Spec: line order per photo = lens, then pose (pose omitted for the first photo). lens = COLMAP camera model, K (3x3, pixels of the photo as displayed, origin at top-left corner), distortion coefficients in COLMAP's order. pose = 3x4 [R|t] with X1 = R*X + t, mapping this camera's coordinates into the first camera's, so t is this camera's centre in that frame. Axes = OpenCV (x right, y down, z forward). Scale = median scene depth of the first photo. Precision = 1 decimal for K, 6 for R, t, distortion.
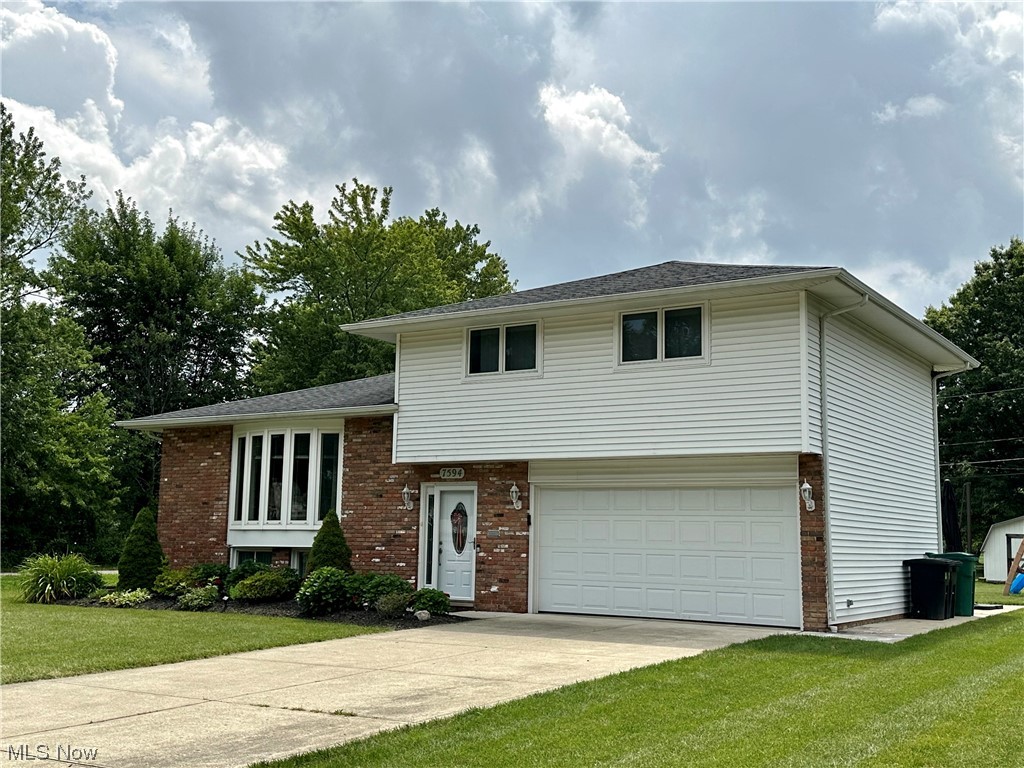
lens RADIAL K [[1140.7, 0, 513.3], [0, 1140.7, 388.5], [0, 0, 1]] dist [0.117516, 0.000000]
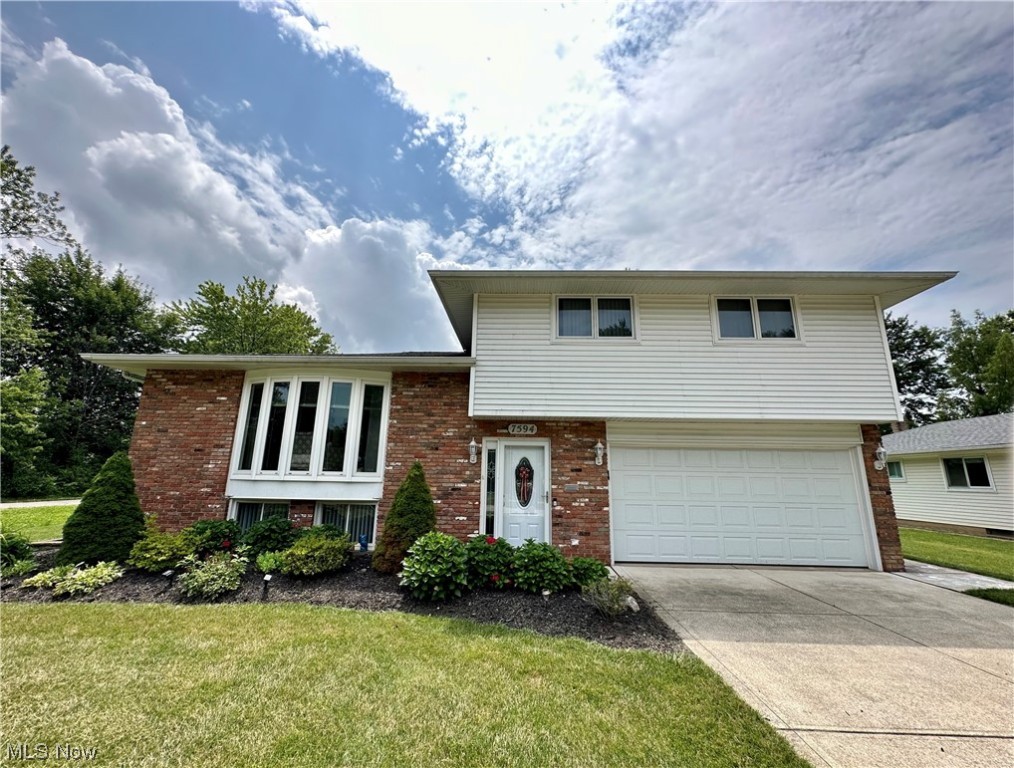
lens RADIAL K [[409.3, 0, 512.3], [0, 409.3, 384.7], [0, 0, 1]] dist [-0.006995, 0.002969]
pose [[0.857723, 0.114814, 0.501127, -0.250297], [-0.071255, 0.991885, -0.105294, 0.072066], [-0.509150, 0.054605, 0.858944, 0.661073]]
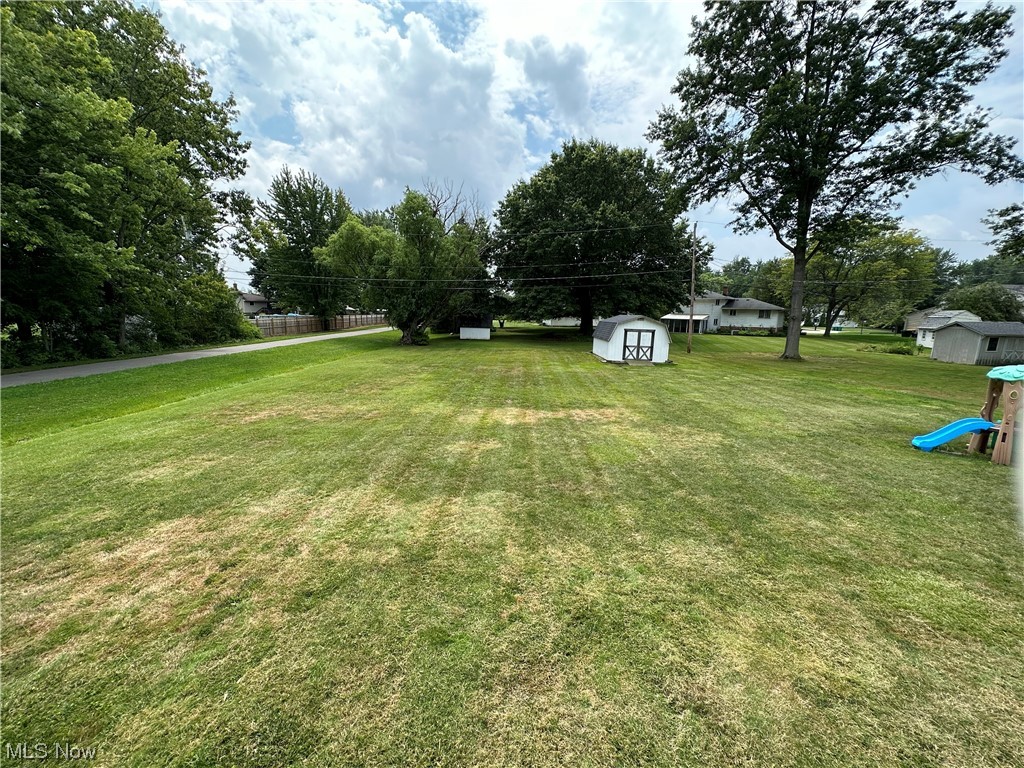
lens RADIAL K [[408.2, 0, 510.7], [0, 408.2, 385.0], [0, 0, 1]] dist [0.000814, -0.000929]
pose [[0.858619, -0.091430, 0.504394, 0.099567], [-0.071786, 0.952823, 0.294914, 0.123511], [-0.507563, -0.289427, 0.811549, 1.511720]]
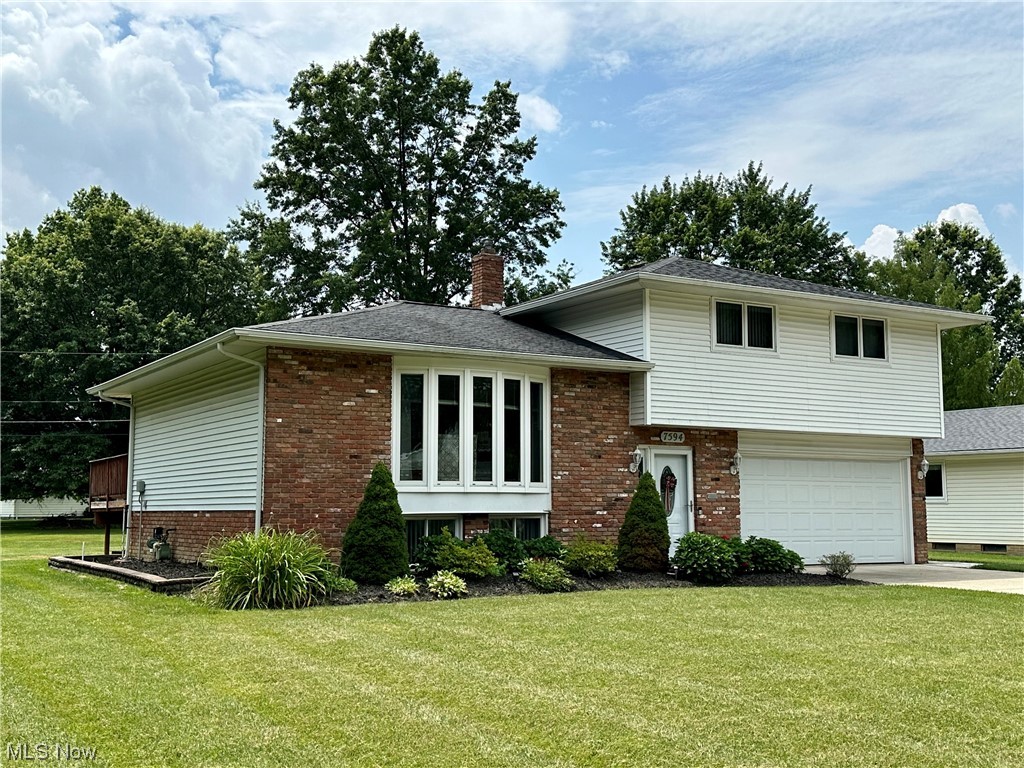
lens RADIAL K [[1140.7, 0, 513.8], [0, 1140.7, 401.0], [0, 0, 1]] dist [0.117516, 0.000000]
pose [[0.439788, 0.066815, 0.895613, -0.995901], [-0.111419, 0.993584, -0.019412, 0.075811], [-0.891164, -0.091251, 0.444410, 0.663766]]
